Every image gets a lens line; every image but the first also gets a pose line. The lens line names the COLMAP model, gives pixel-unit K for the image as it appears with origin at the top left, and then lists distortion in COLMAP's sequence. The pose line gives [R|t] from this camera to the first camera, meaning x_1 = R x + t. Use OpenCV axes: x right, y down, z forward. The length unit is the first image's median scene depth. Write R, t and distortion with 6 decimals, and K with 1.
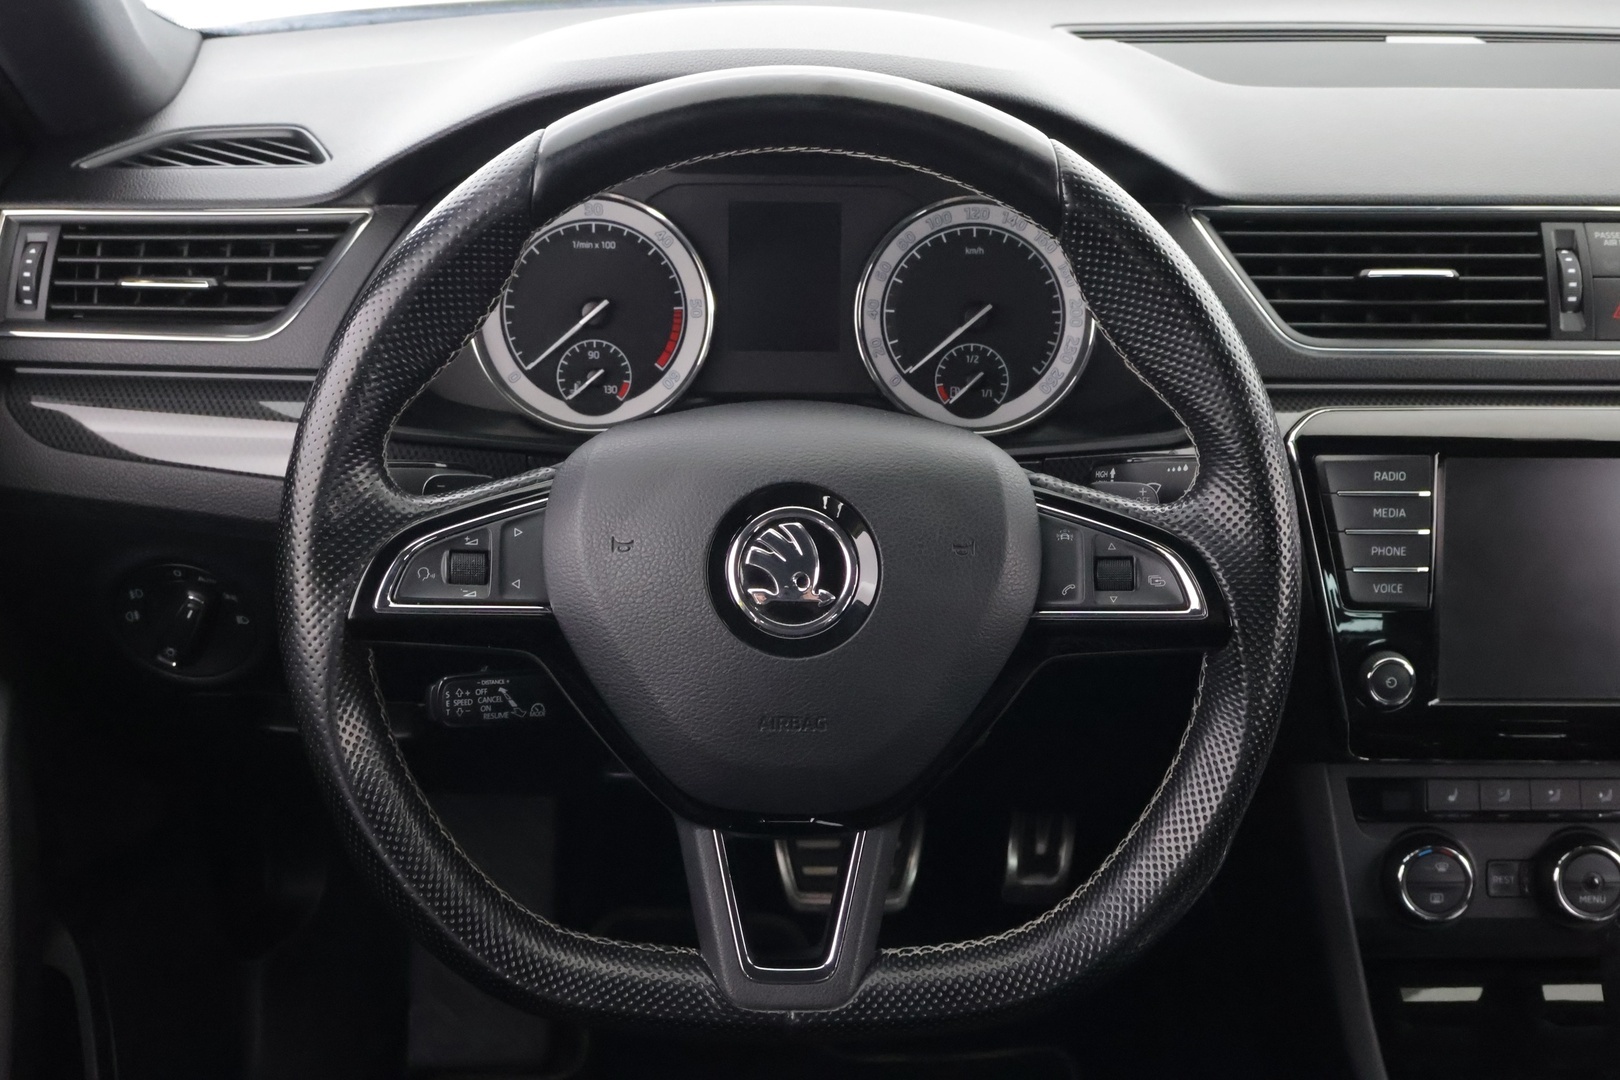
lens RADIAL K [[1886.8, 0, 812.4], [0, 1886.8, 537.9], [0, 0, 1]] dist [-0.009629, 0.000000]
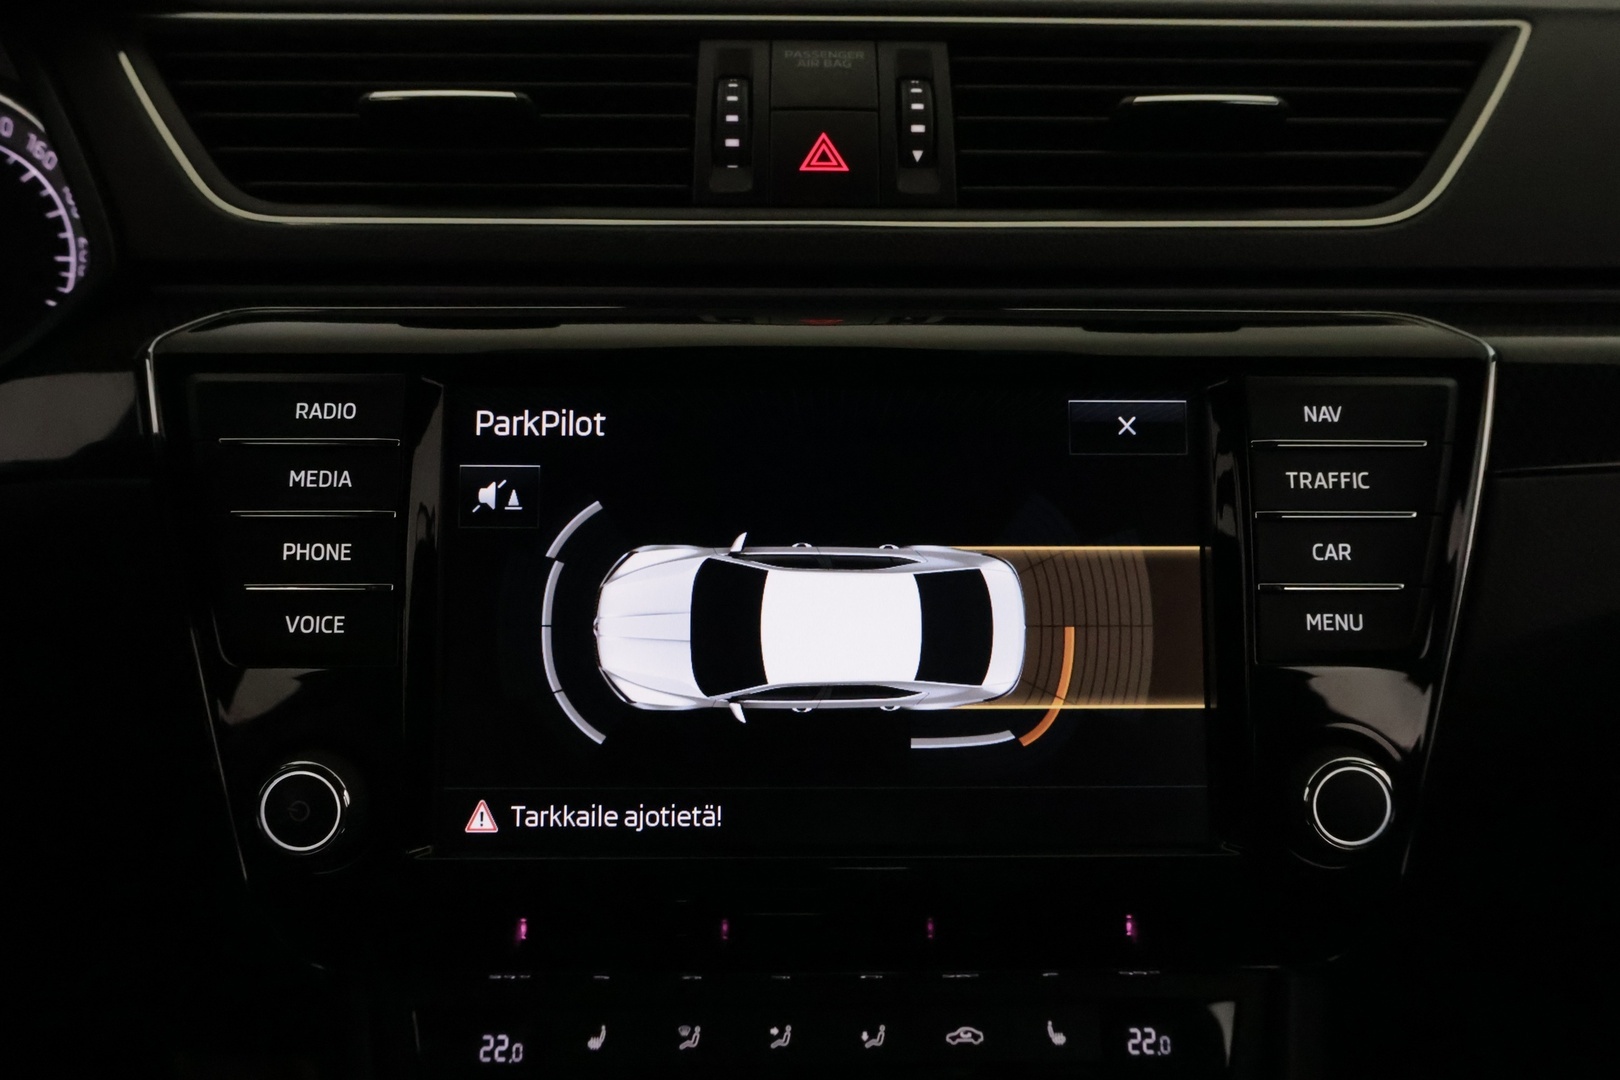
lens RADIAL K [[1328.5, 0, 810.6], [0, 1328.5, 546.1], [0, 0, 1]] dist [-0.000065, 0.006135]
pose [[0.999984, -0.005452, 0.001463, 0.493000], [0.005632, 0.981531, -0.191222, 0.085020], [-0.000393, 0.191227, 0.981546, 0.718687]]
